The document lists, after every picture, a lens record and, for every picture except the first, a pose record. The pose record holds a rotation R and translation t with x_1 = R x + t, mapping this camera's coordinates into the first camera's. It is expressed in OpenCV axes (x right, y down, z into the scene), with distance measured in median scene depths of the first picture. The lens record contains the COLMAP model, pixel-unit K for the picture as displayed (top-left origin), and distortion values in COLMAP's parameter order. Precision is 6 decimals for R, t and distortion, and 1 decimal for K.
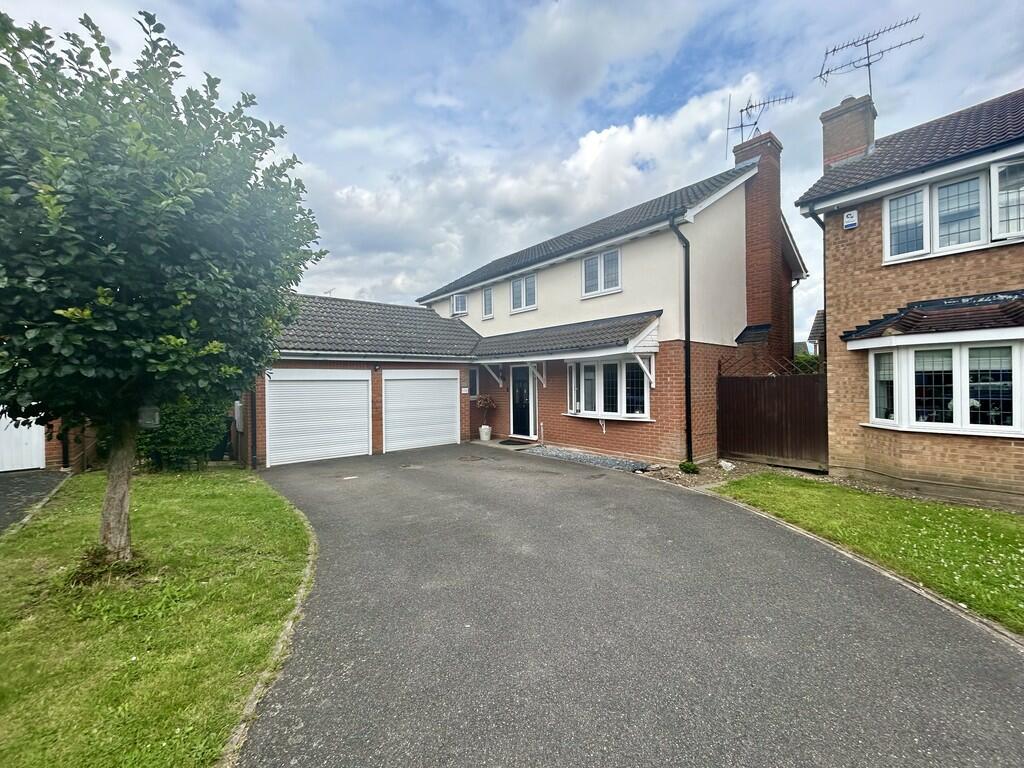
lens RADIAL K [[414.6, 0, 510.2], [0, 414.6, 387.7], [0, 0, 1]] dist [-0.001849, 0.002208]
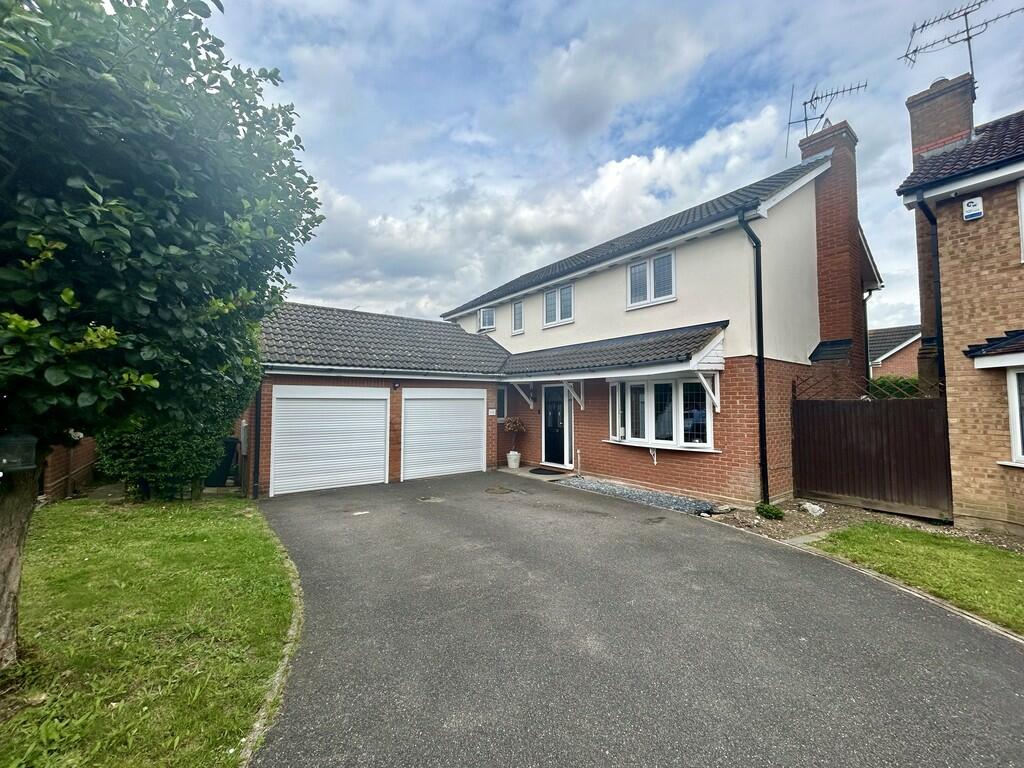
lens RADIAL K [[414.6, 0, 508.1], [0, 414.6, 382.7], [0, 0, 1]] dist [-0.001849, 0.002208]
pose [[0.998316, 0.009548, -0.057216, -0.034055], [-0.013119, 0.997967, -0.062361, -0.001608], [0.056504, 0.063007, 0.996412, 0.139022]]
